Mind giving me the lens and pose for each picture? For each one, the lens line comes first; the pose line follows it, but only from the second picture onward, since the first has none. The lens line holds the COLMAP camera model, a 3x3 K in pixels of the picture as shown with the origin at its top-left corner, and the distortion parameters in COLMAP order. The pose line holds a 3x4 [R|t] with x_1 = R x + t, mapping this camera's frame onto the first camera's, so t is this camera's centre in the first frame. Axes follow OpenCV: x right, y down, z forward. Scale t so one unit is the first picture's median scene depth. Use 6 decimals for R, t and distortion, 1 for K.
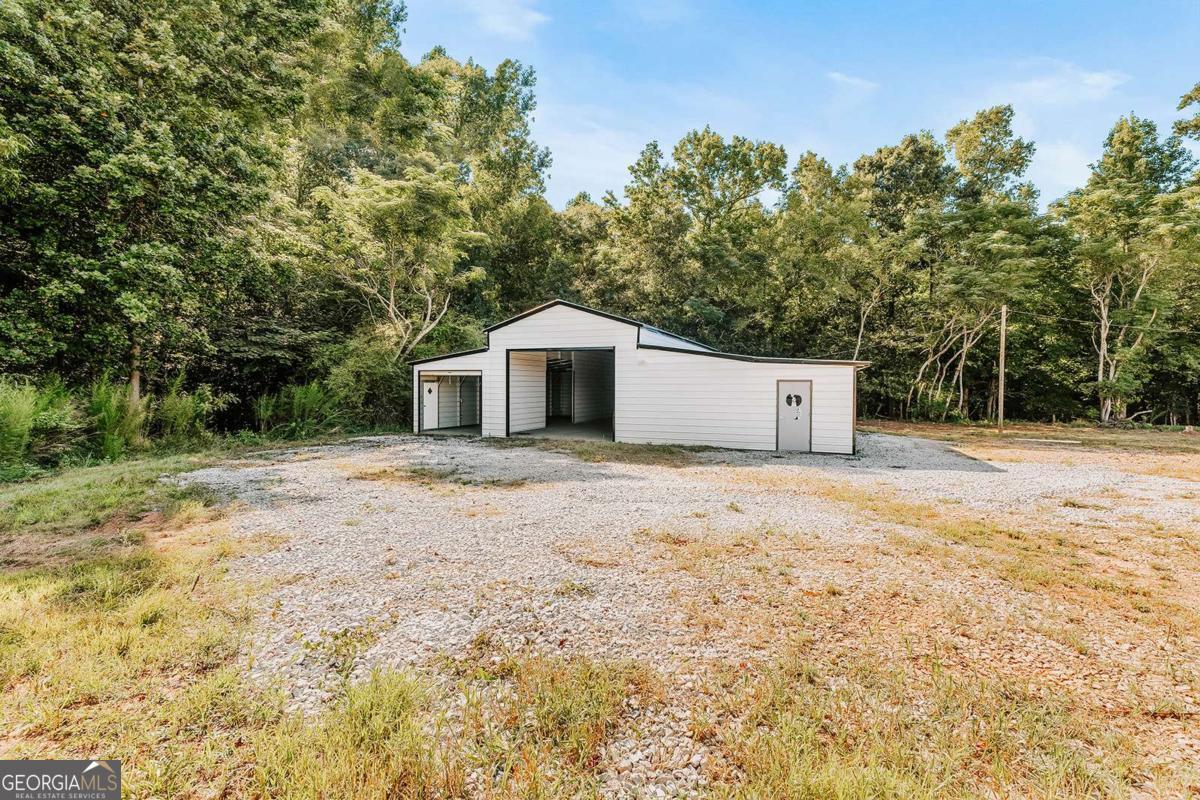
lens RADIAL K [[556.0, 0, 599.6], [0, 556.0, 398.0], [0, 0, 1]] dist [0.006031, -0.000541]
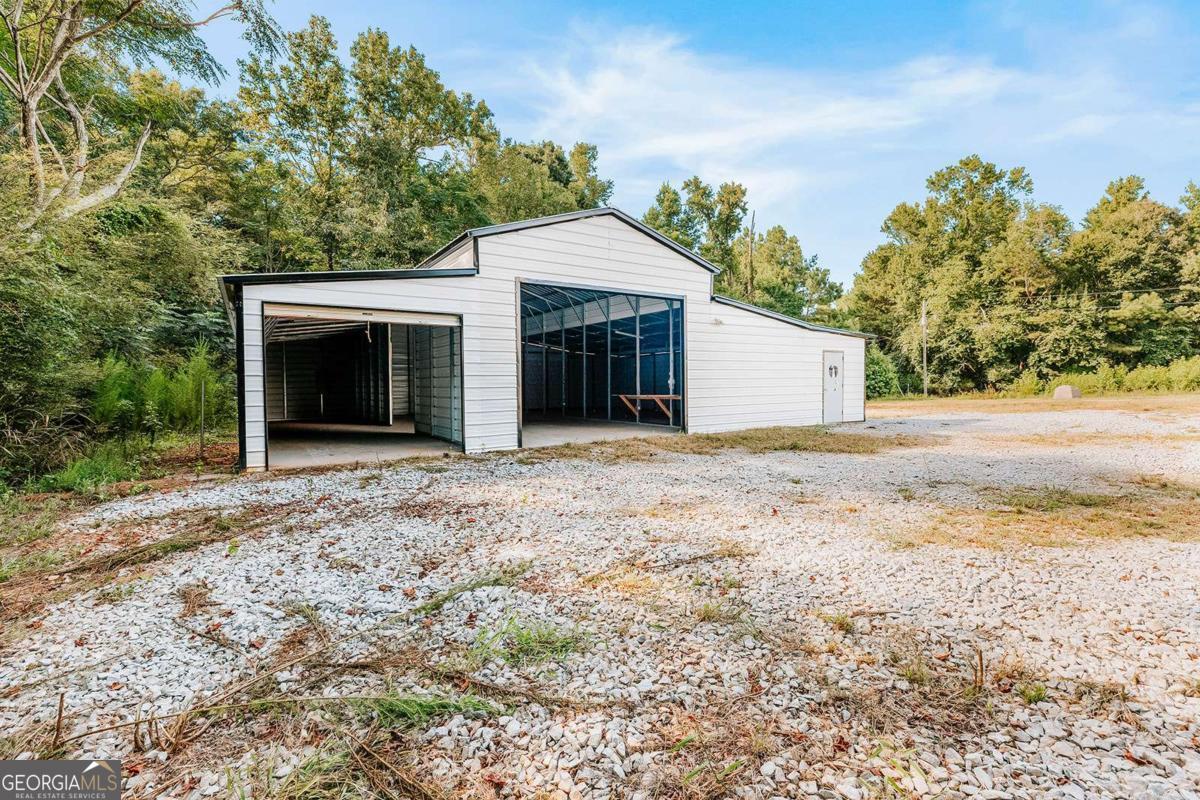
lens RADIAL K [[556.0, 0, 599.9], [0, 556.0, 398.1], [0, 0, 1]] dist [0.006031, -0.000541]
pose [[0.530802, -0.028688, 0.847010, -0.545512], [0.041822, 0.999096, 0.007631, 0.020773], [-0.846463, 0.031373, 0.531522, 0.648630]]
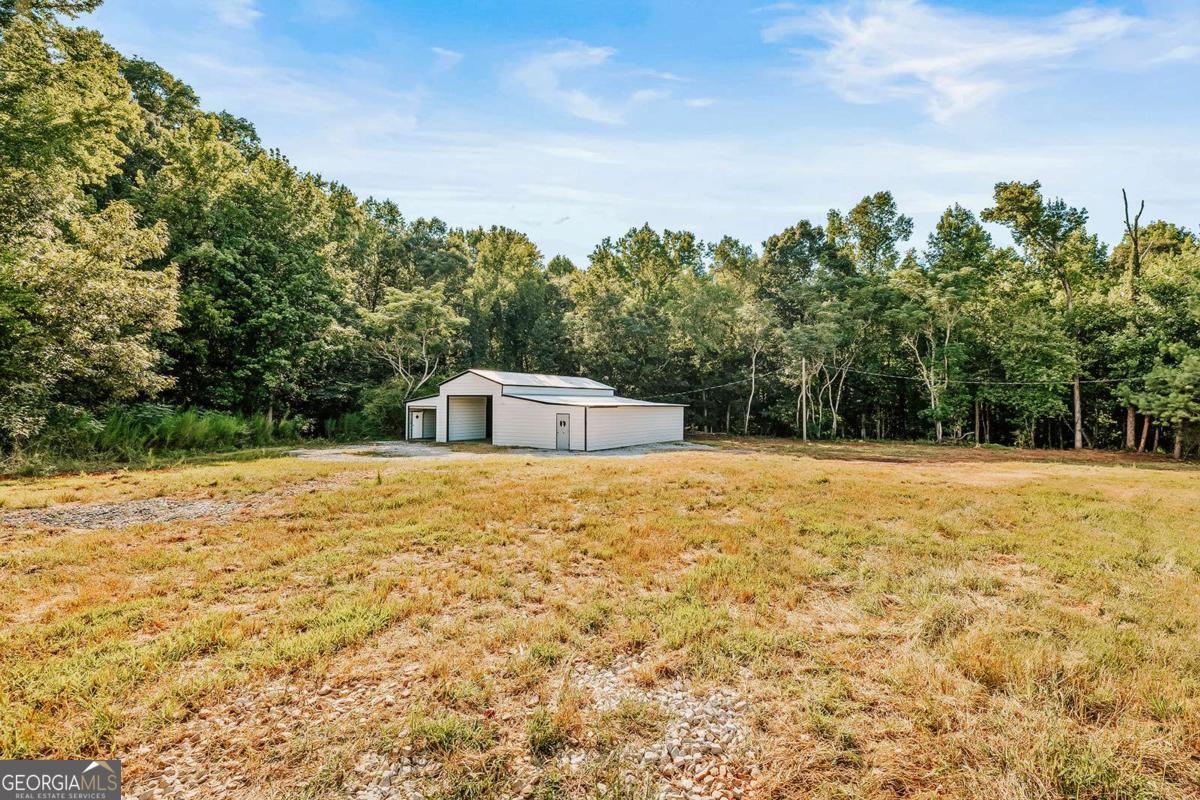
lens RADIAL K [[556.0, 0, 599.3], [0, 556.0, 398.2], [0, 0, 1]] dist [0.006031, -0.000541]
pose [[0.986126, -0.002003, -0.165984, 0.628298], [-0.003851, 0.999382, -0.034942, -0.013586], [0.165952, 0.035097, 0.985509, -0.735191]]
